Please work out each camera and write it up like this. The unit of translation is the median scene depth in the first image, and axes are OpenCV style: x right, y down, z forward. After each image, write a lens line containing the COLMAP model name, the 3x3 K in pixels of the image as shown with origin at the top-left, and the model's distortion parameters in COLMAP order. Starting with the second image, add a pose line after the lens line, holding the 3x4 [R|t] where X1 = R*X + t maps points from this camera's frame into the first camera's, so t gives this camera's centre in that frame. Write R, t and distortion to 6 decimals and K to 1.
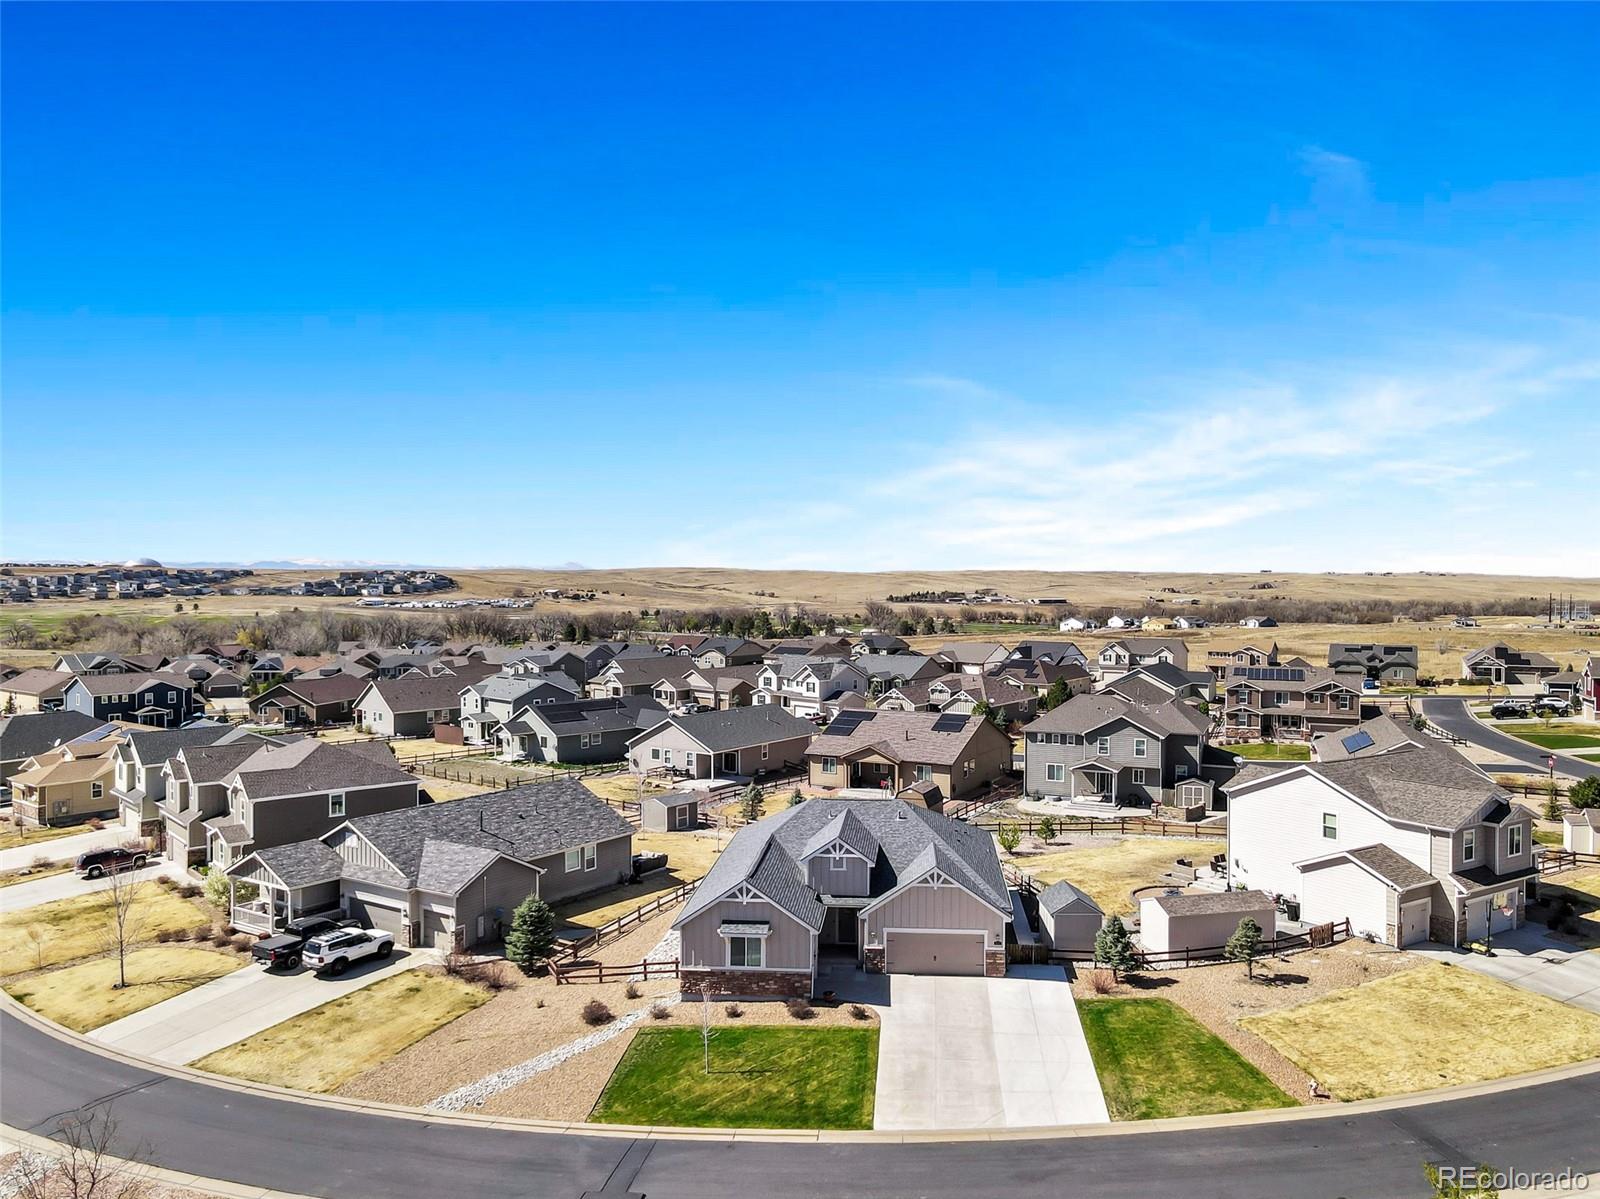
lens RADIAL K [[1221.5, 0, 814.8], [0, 1221.5, 601.4], [0, 0, 1]] dist [0.002217, 0.014604]
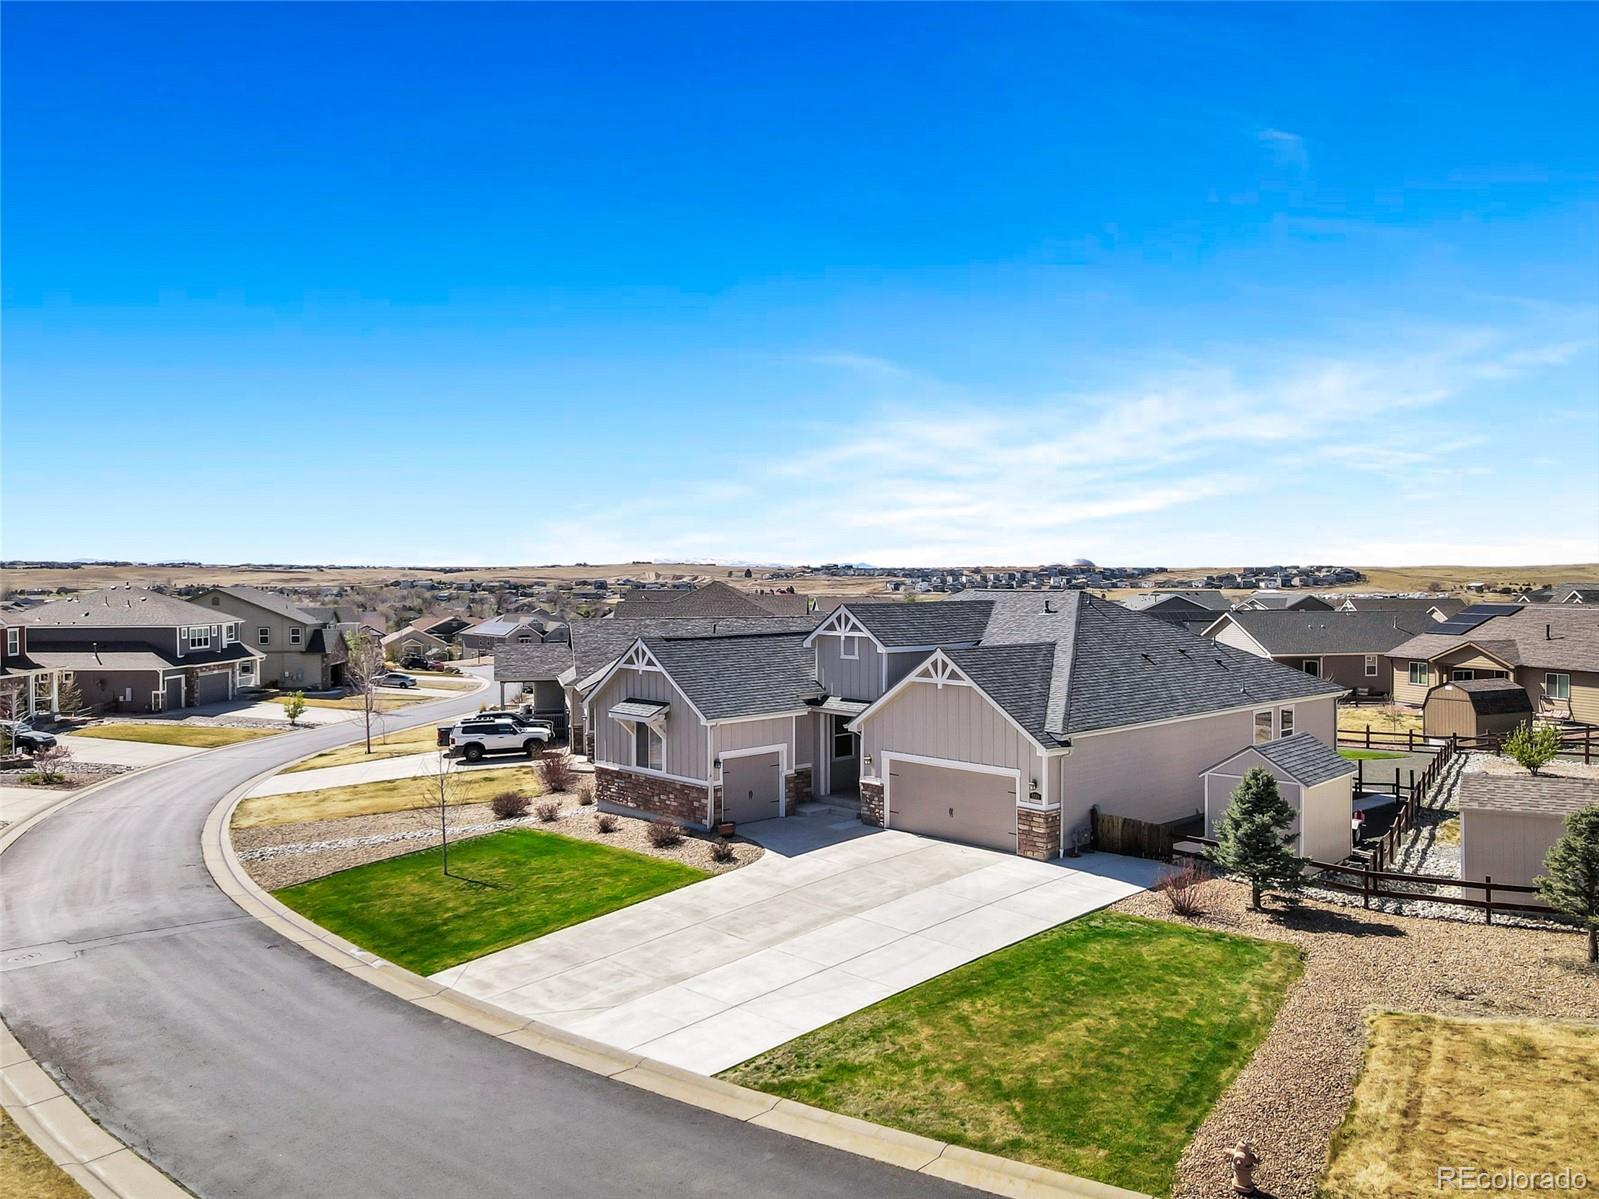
lens RADIAL K [[1206.0, 0, 806.8], [0, 1206.0, 584.6], [0, 0, 1]] dist [-0.002839, 0.045243]
pose [[0.737975, -0.000564, -0.674828, 0.472651], [-0.011132, 0.999853, -0.013008, 0.211864], [0.674736, 0.017112, 0.737861, 0.585076]]
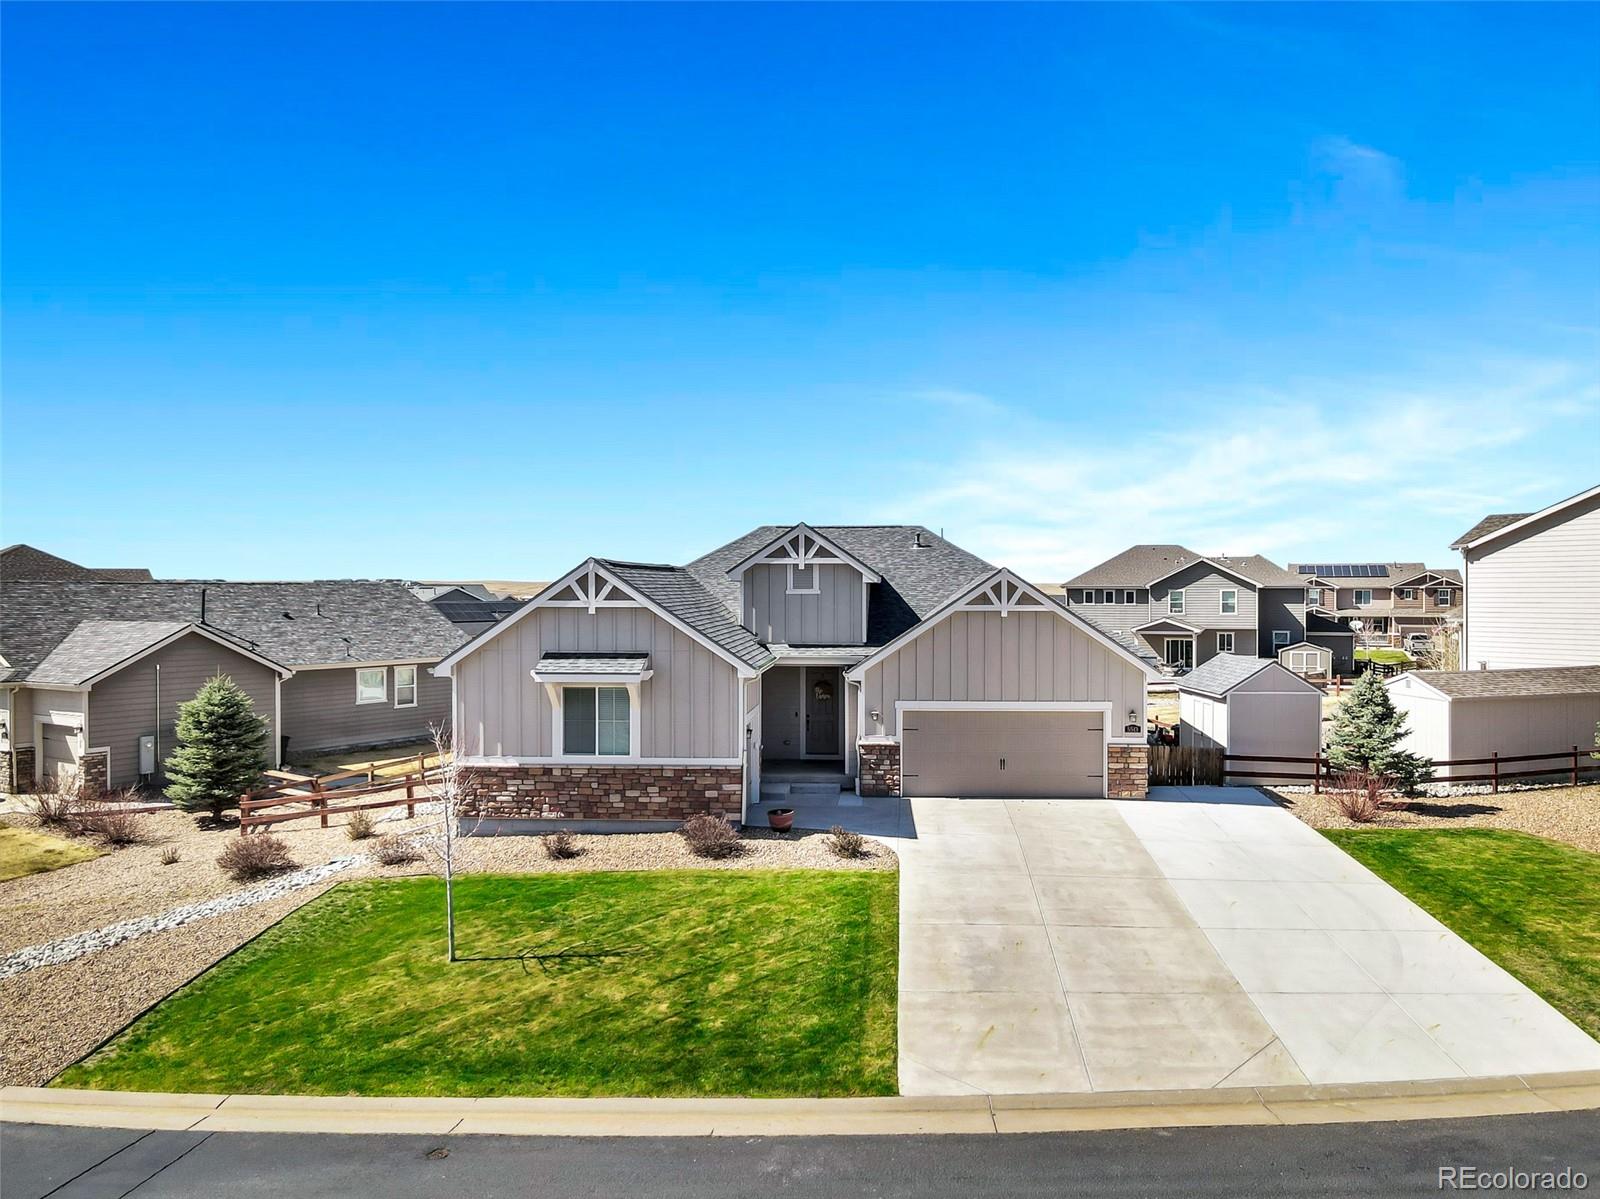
lens RADIAL K [[1206.8, 0, 814.1], [0, 1206.8, 601.6], [0, 0, 1]] dist [-0.001455, 0.028460]
pose [[0.999871, -0.002209, 0.015926, 0.017487], [0.002440, 0.999891, -0.014527, 0.257062], [-0.015892, 0.014564, 0.999768, 0.570456]]
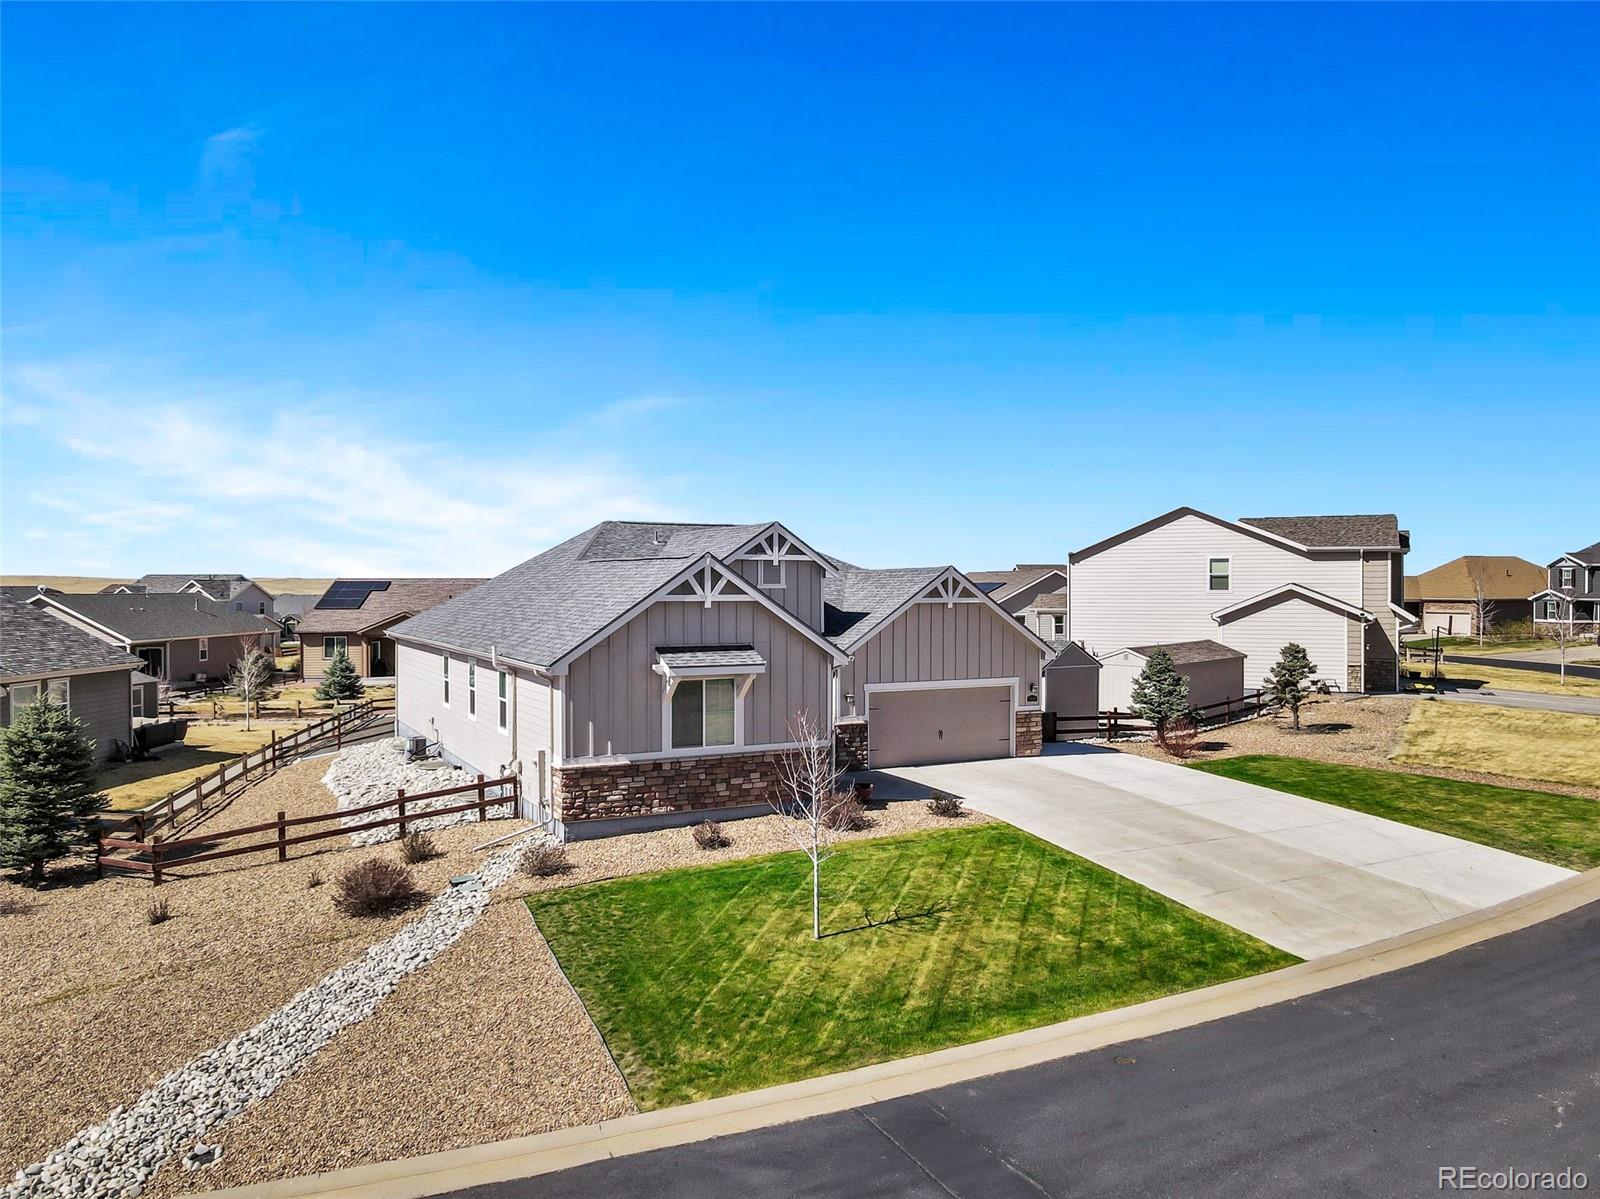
lens RADIAL K [[1206.8, 0, 814.1], [0, 1206.8, 601.6], [0, 0, 1]] dist [-0.001455, 0.028460]
pose [[0.843764, -0.009469, 0.536630, -0.273921], [0.015909, 0.999846, -0.007372, 0.256592], [-0.536478, 0.014758, 0.843785, 0.613642]]
